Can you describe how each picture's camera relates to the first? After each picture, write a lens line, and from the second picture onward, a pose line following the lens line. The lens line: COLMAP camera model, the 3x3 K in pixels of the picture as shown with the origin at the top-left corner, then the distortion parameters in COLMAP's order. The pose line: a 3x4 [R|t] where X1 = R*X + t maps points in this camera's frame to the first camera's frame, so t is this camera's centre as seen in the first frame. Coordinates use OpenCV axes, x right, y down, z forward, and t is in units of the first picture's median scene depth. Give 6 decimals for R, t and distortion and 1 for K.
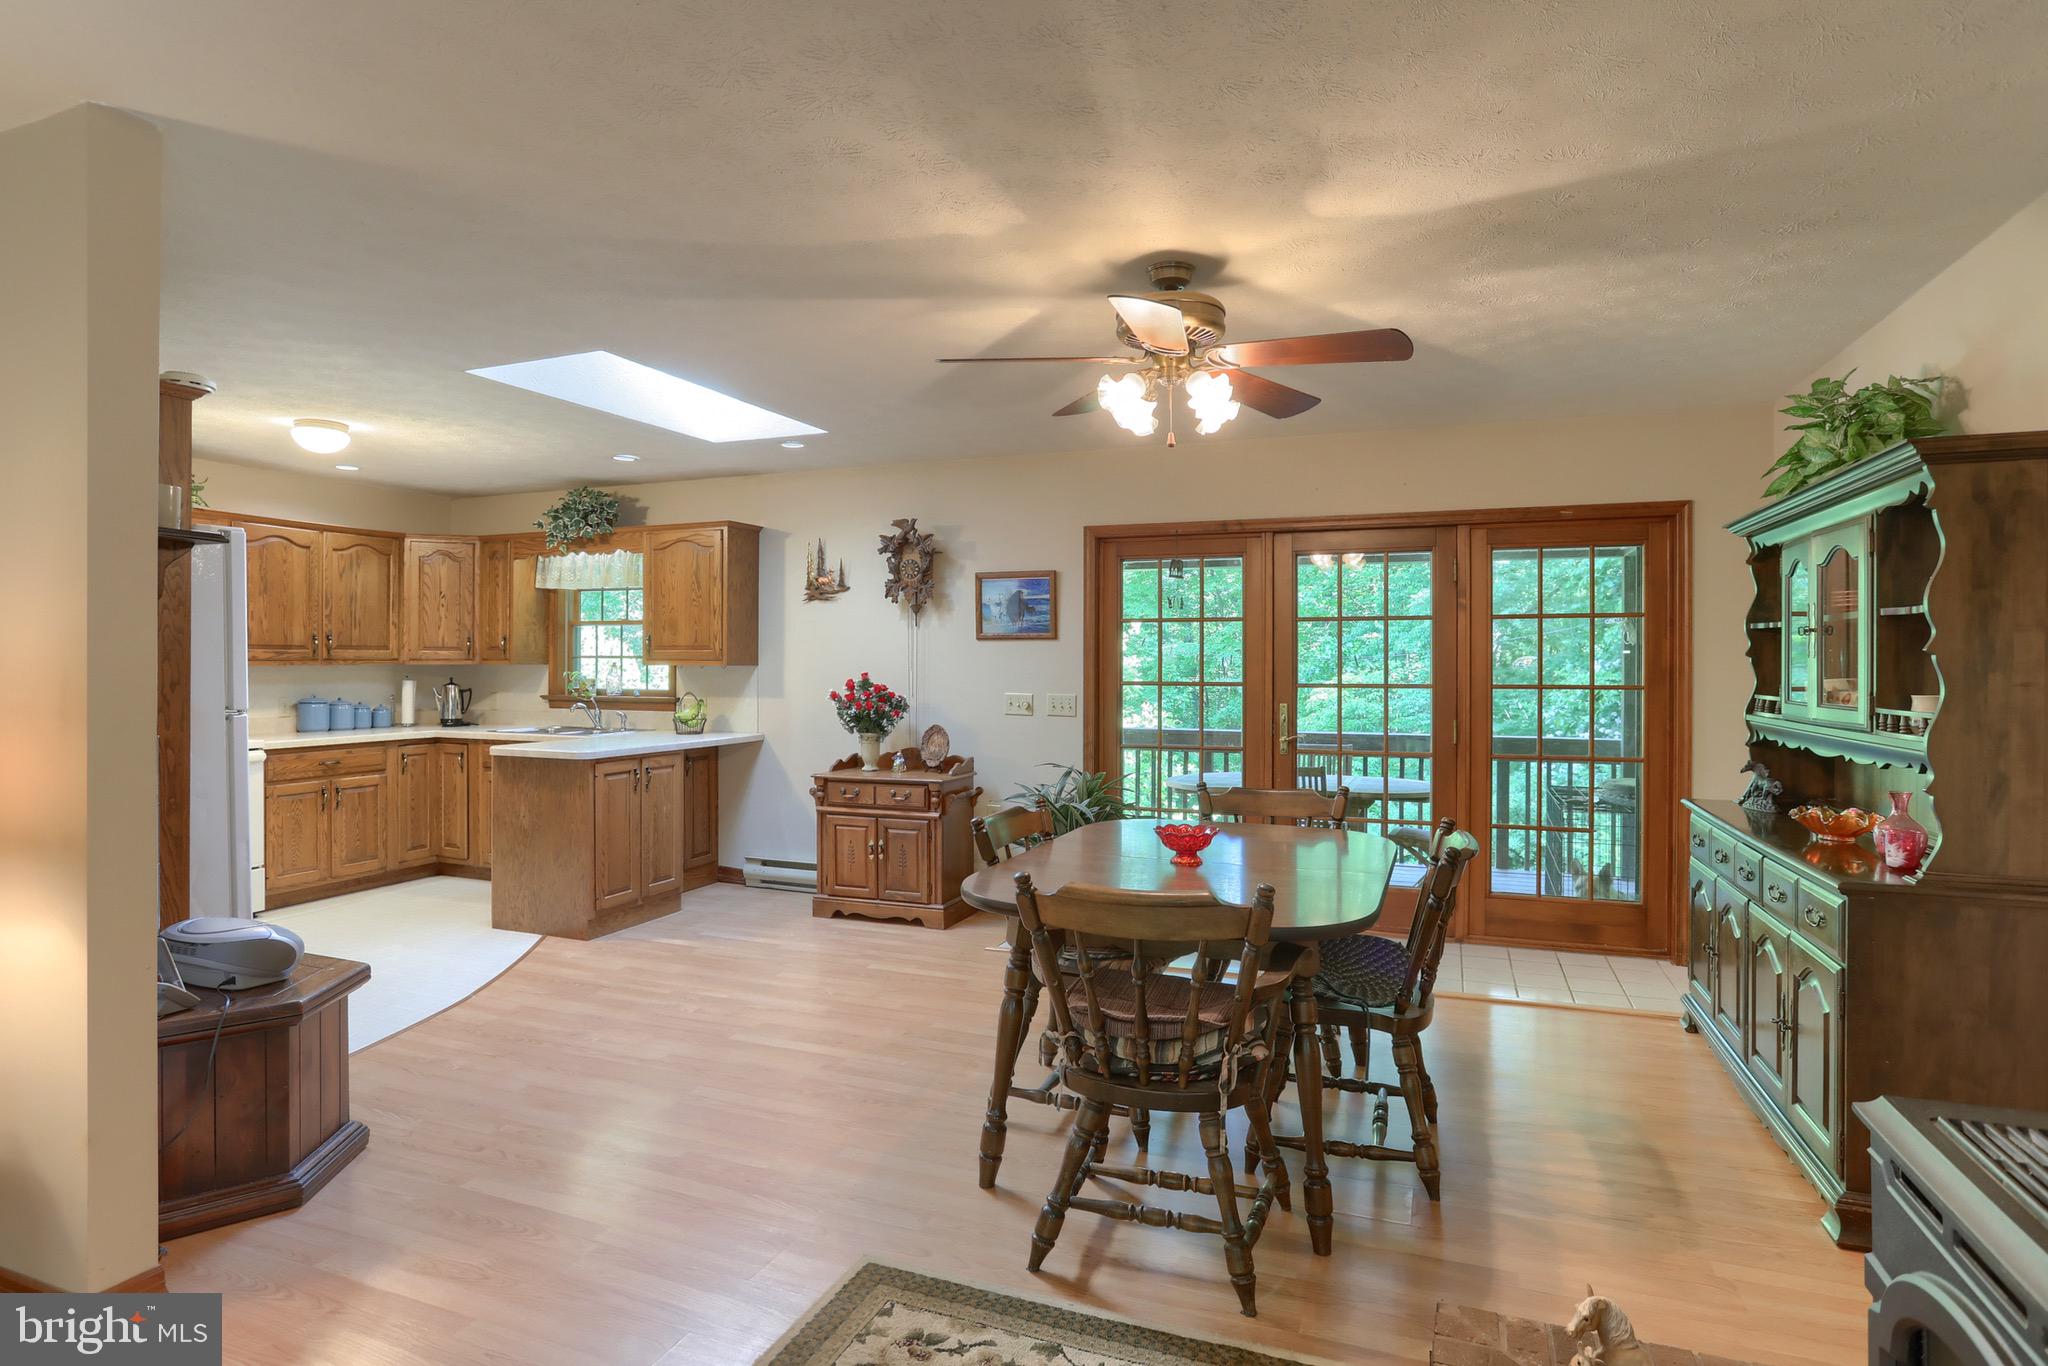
lens RADIAL K [[1067.2, 0, 1014.2], [0, 1067.2, 658.0], [0, 0, 1]] dist [-0.057751, 0.036706]
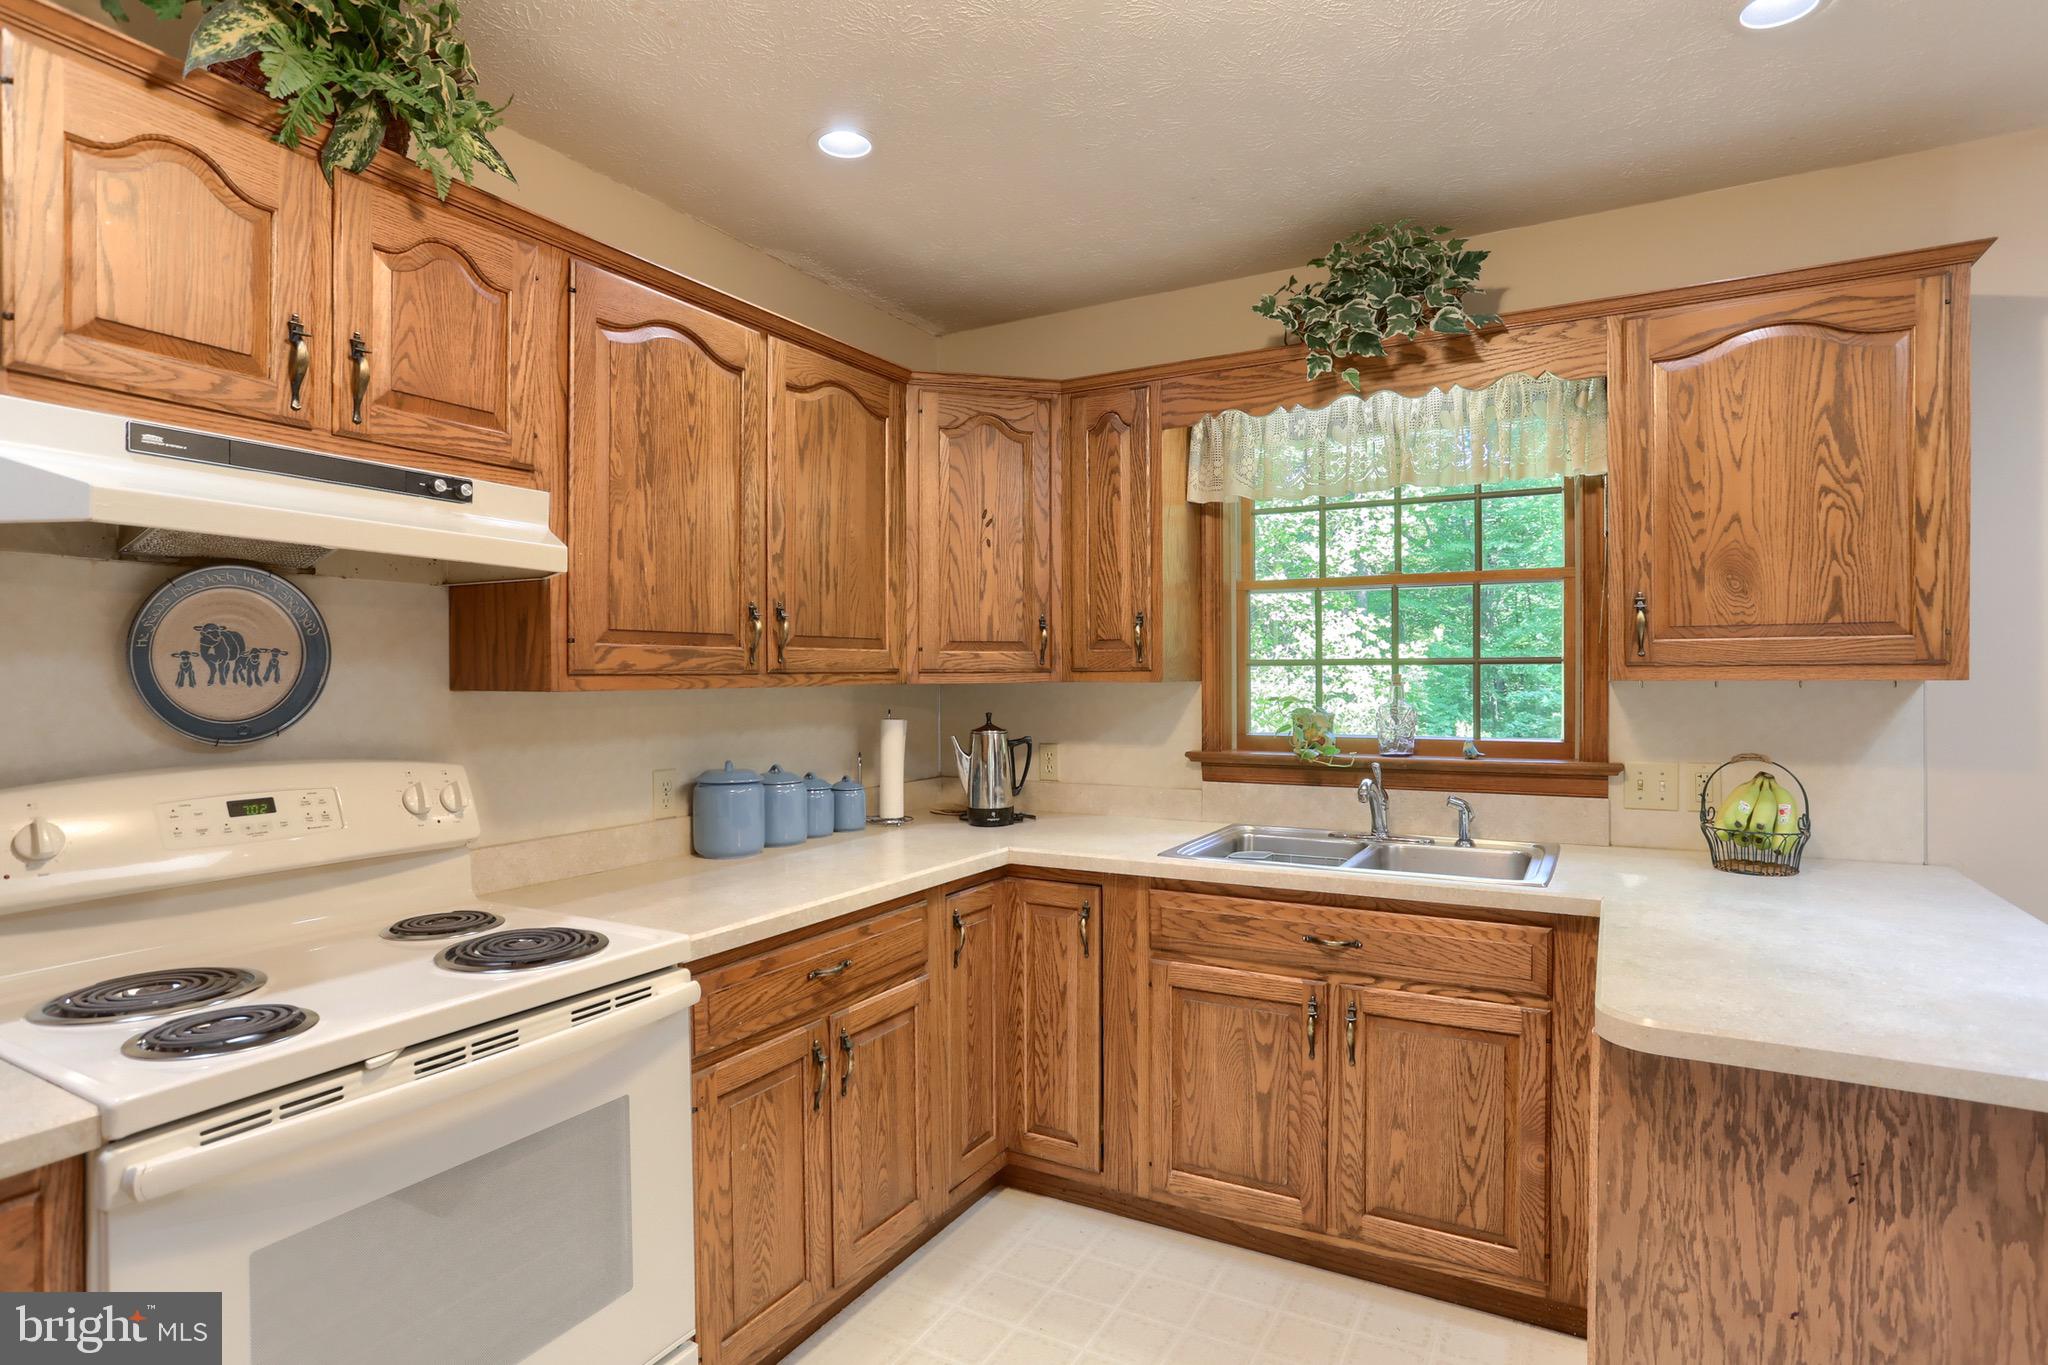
lens RADIAL K [[1060.4, 0, 1024.0], [0, 1060.4, 682.5], [0, 0, 1]] dist [-0.067548, -0.000135]
pose [[0.991130, -0.007304, -0.132693, -0.485855], [0.008533, 0.999926, 0.008696, 0.002423], [0.132619, -0.009752, 0.991119, 0.595988]]
